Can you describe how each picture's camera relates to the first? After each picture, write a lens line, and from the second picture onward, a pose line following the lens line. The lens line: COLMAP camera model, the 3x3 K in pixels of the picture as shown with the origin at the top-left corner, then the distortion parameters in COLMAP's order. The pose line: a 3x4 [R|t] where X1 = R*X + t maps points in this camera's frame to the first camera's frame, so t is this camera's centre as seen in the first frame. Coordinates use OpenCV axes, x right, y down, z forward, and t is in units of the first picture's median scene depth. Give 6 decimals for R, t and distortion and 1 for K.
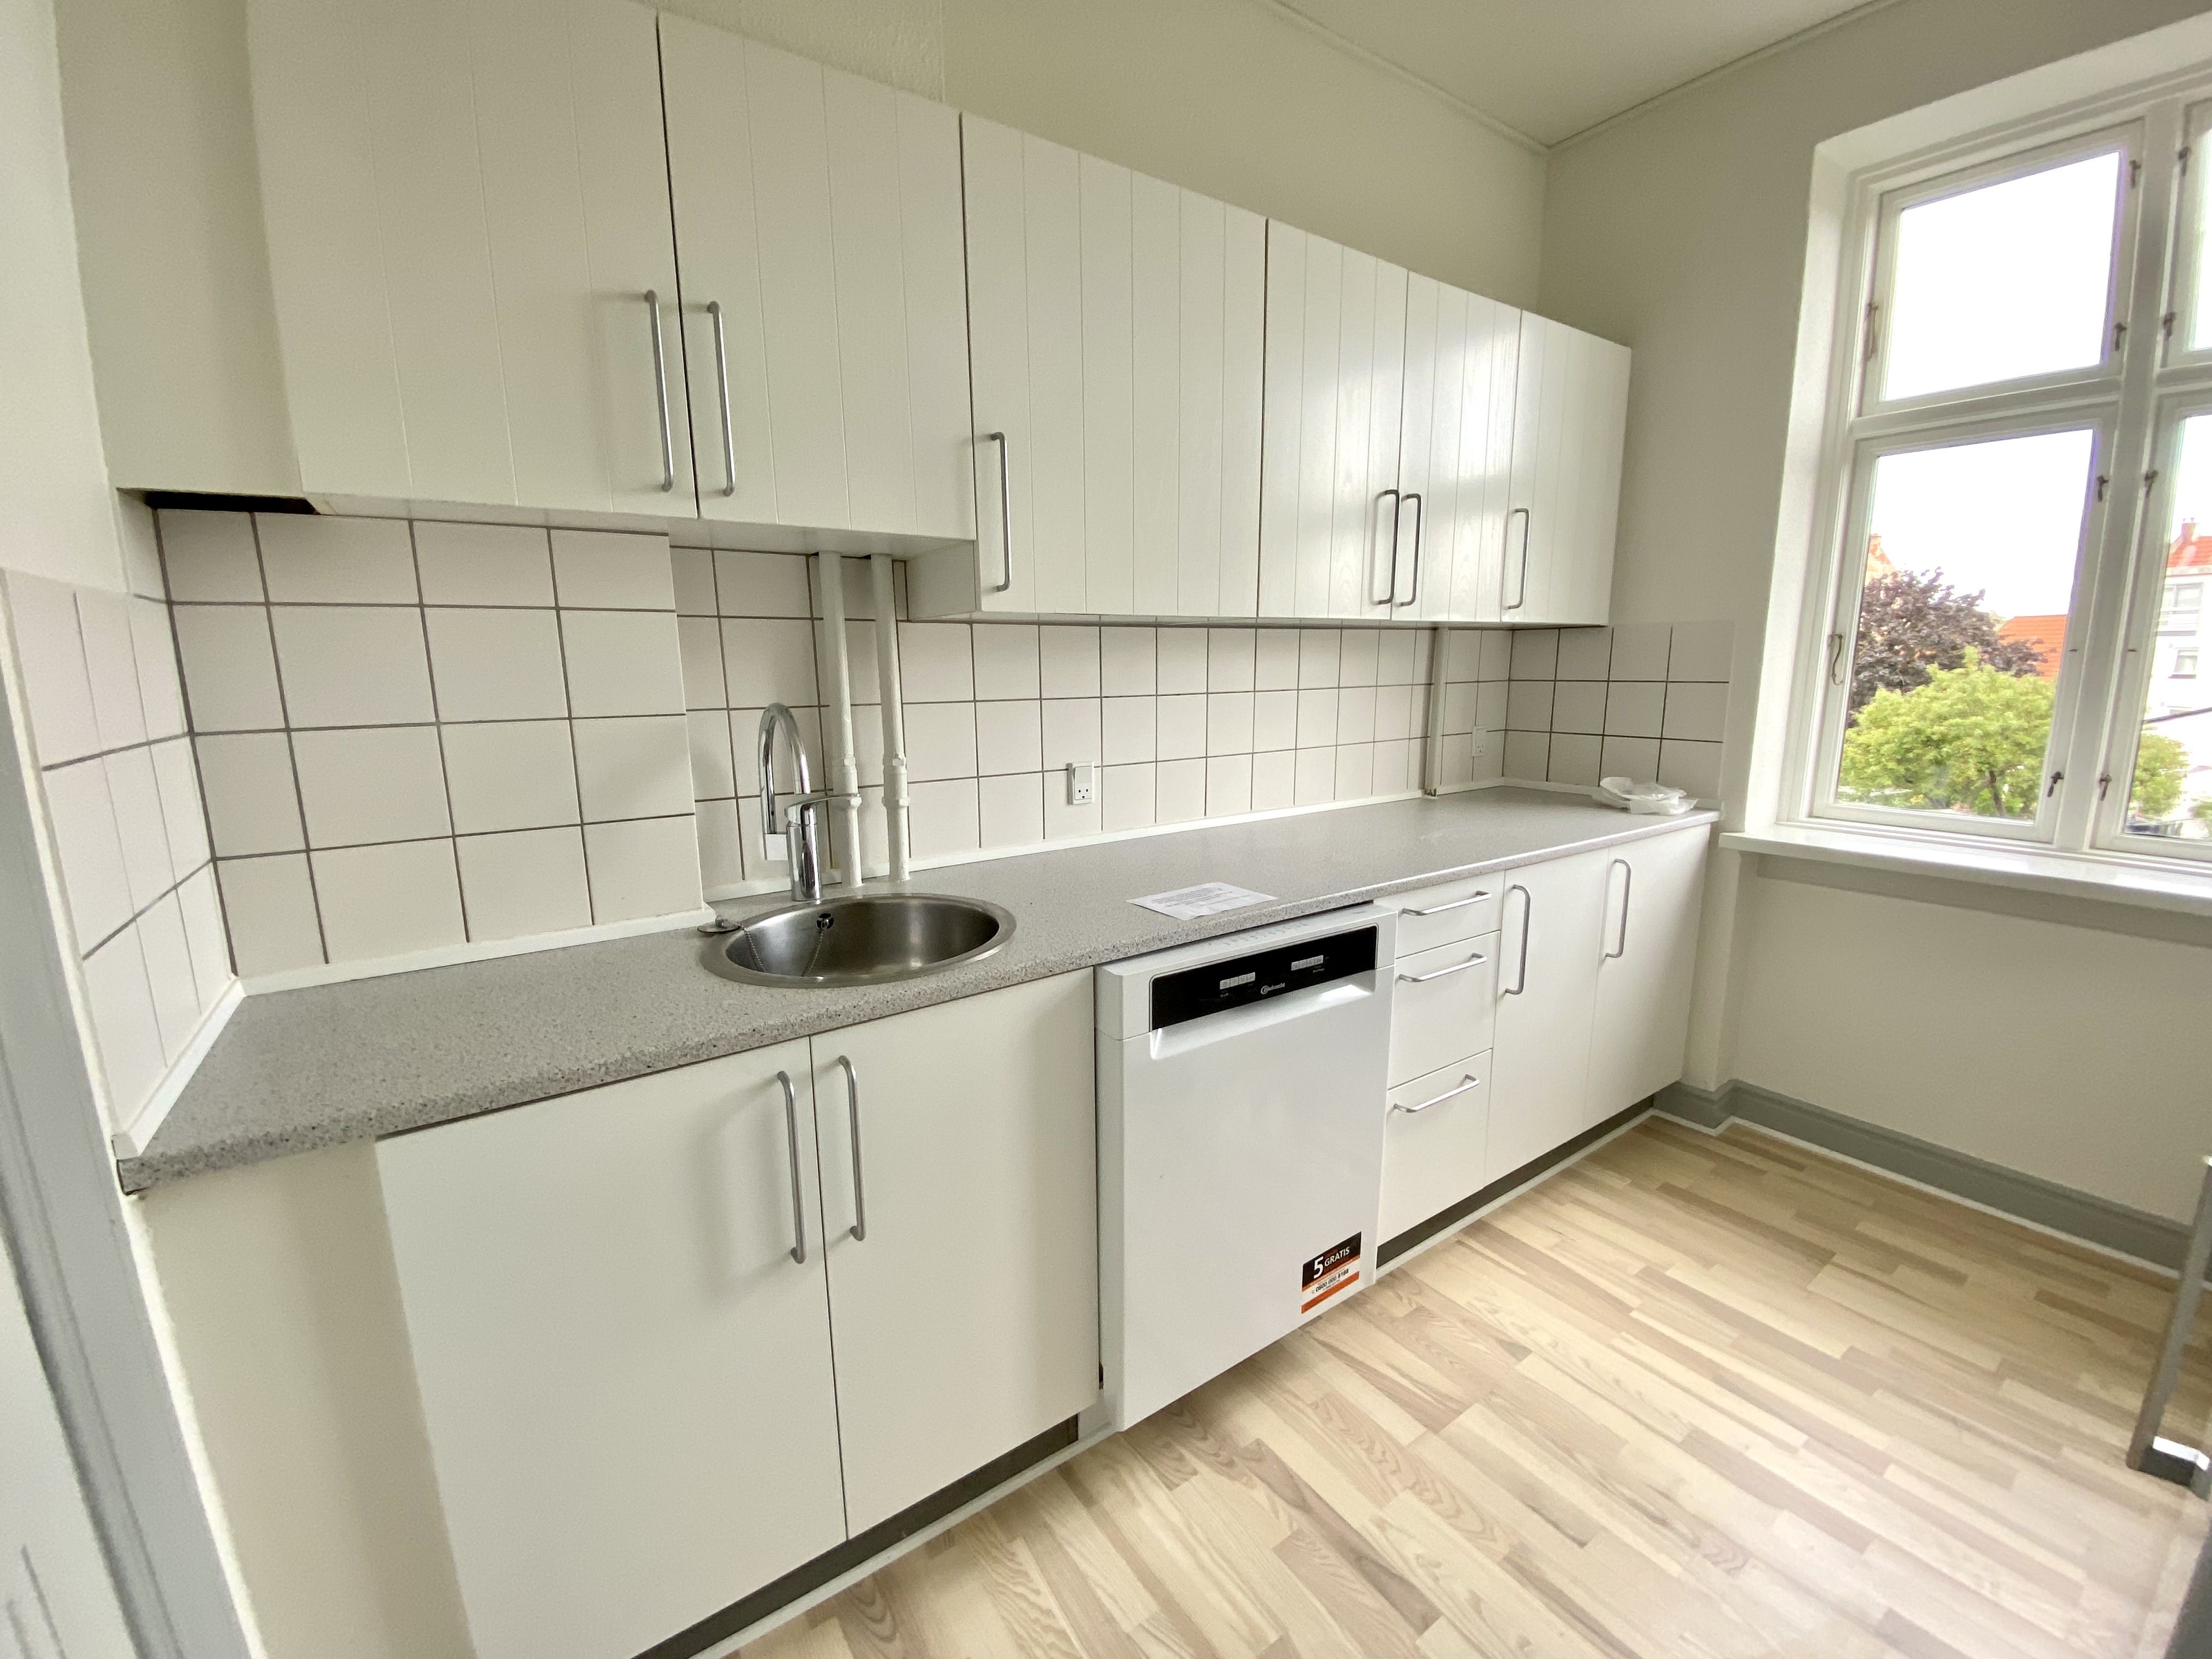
lens RADIAL K [[902.0, 0, 1097.0], [0, 902.0, 830.4], [0, 0, 1]] dist [0.029400, -0.024610]
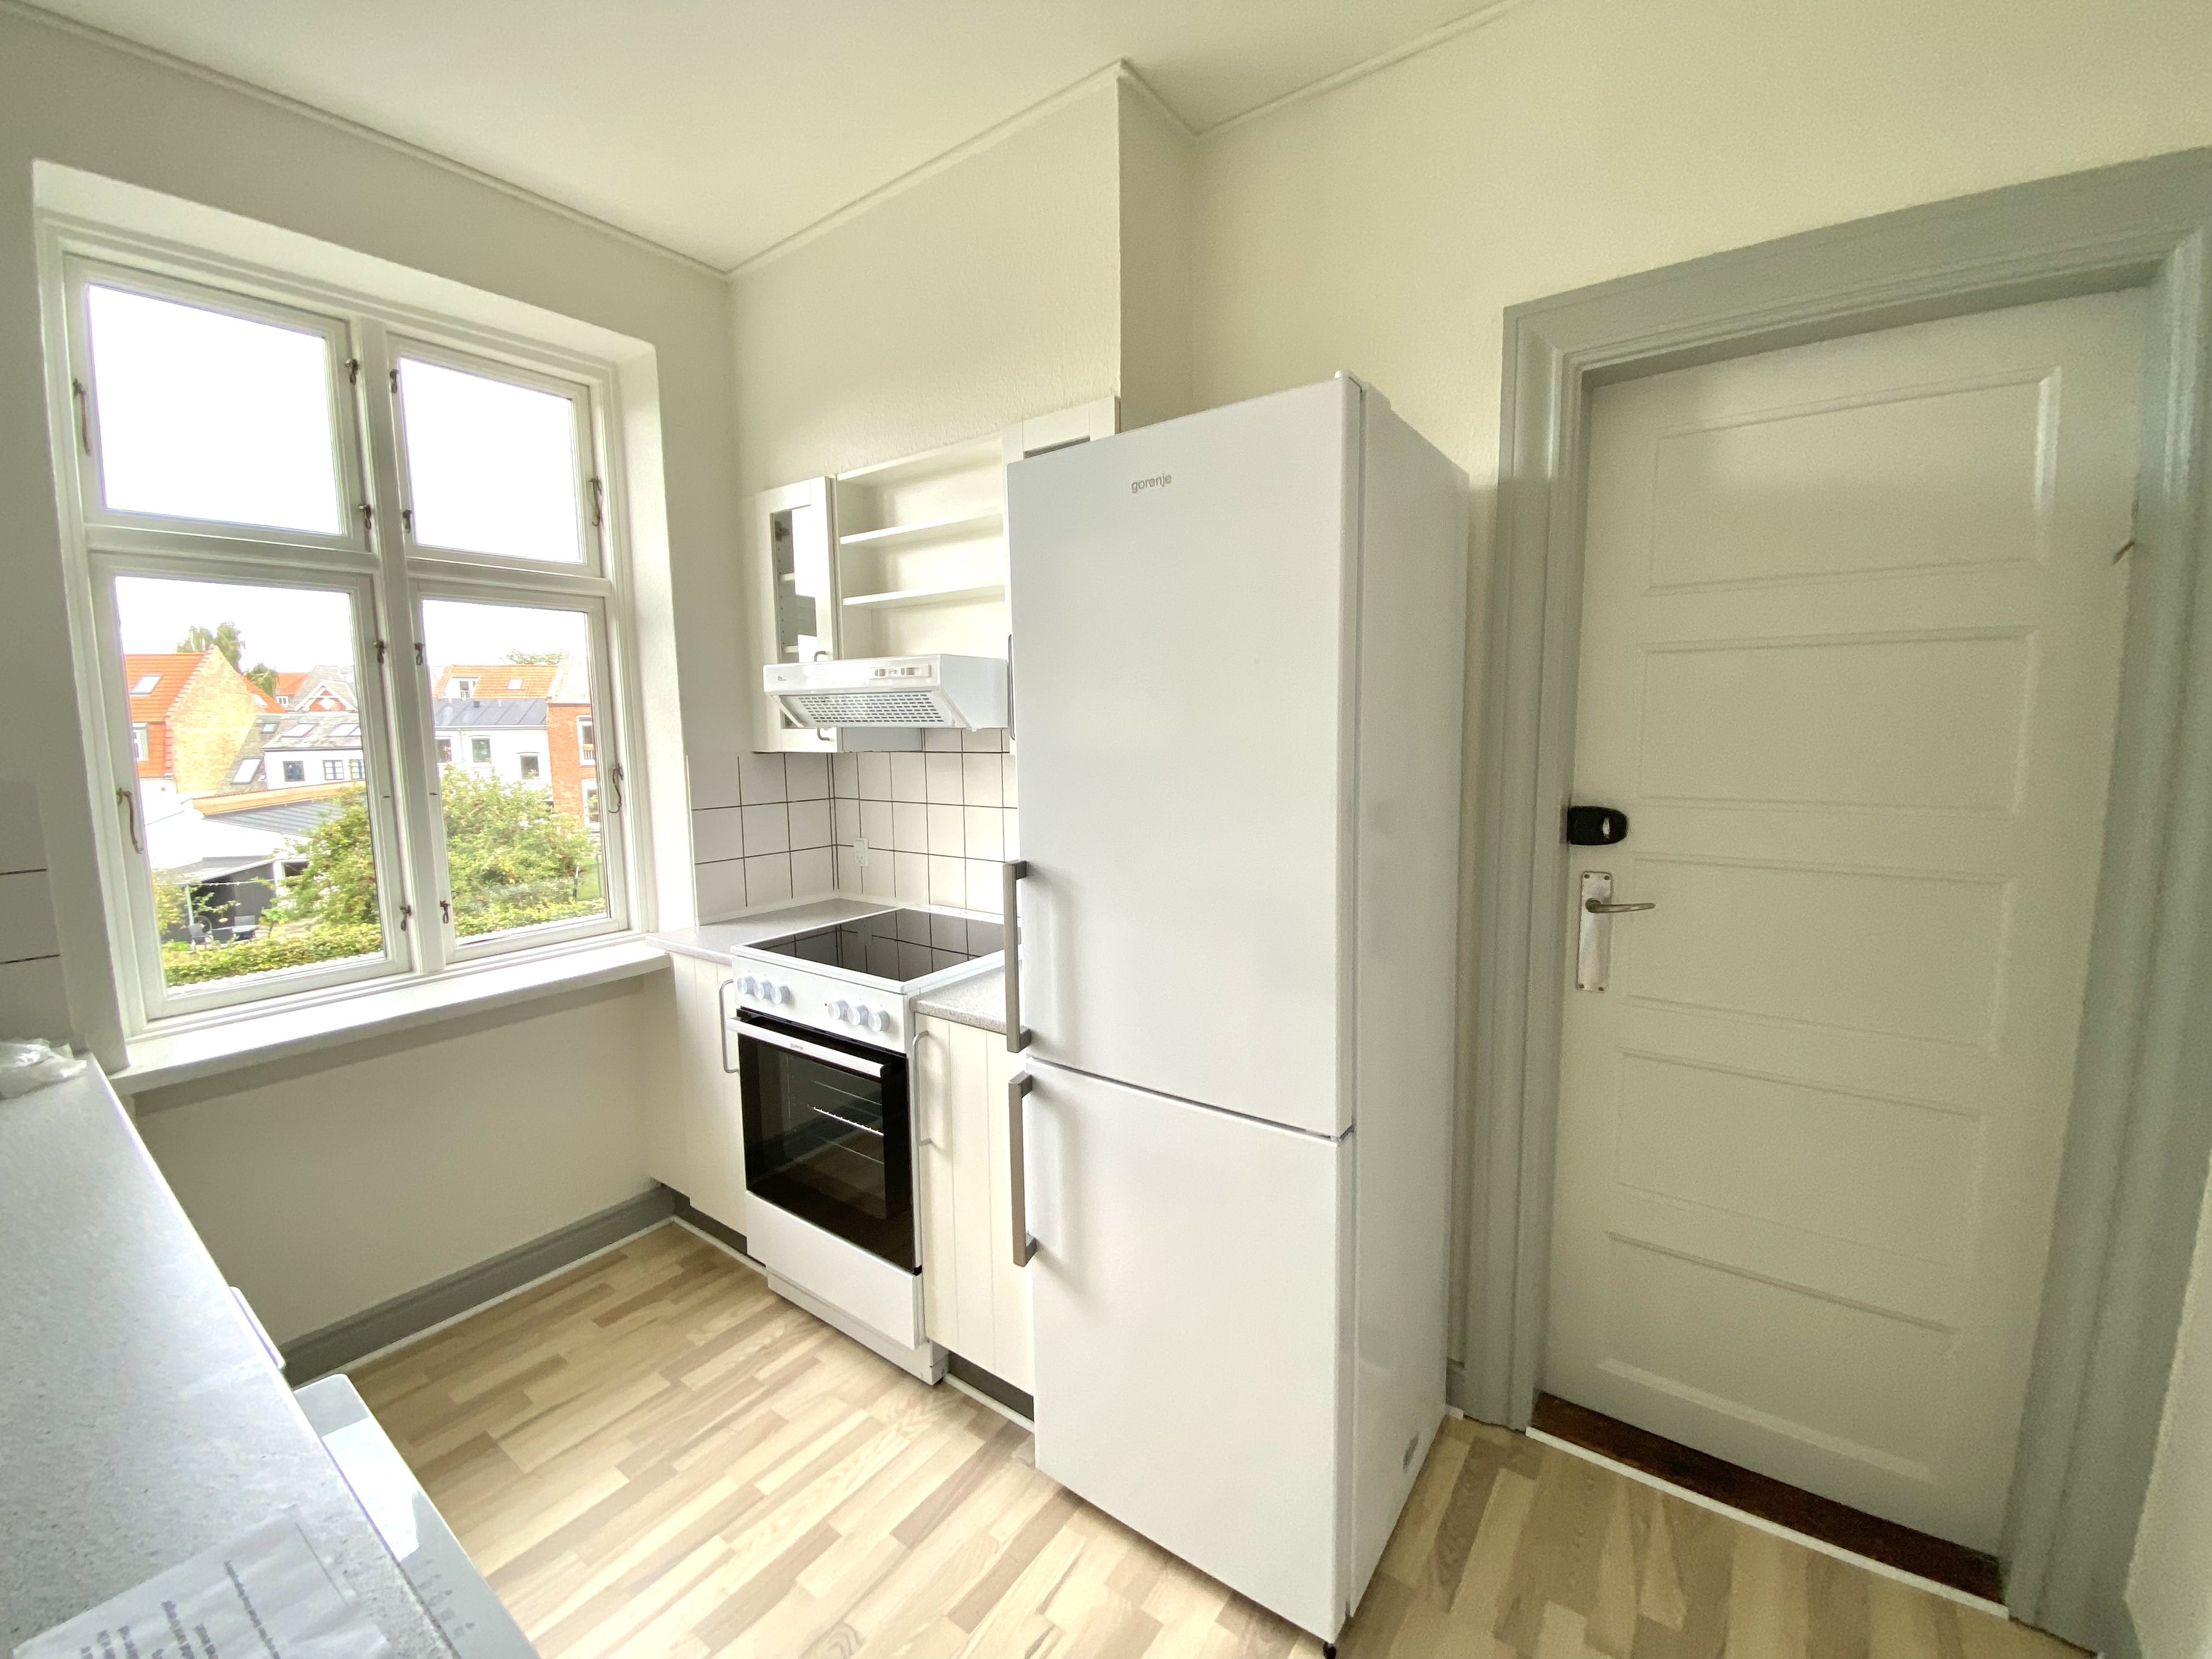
lens RADIAL K [[902.0, 0, 1097.0], [0, 902.0, 830.4], [0, 0, 1]] dist [0.029400, -0.024610]
pose [[-0.329550, -0.095956, 0.939249, -0.281253], [0.190288, 0.967657, 0.165624, -0.220728], [-0.924763, 0.233309, -0.300632, 0.671334]]
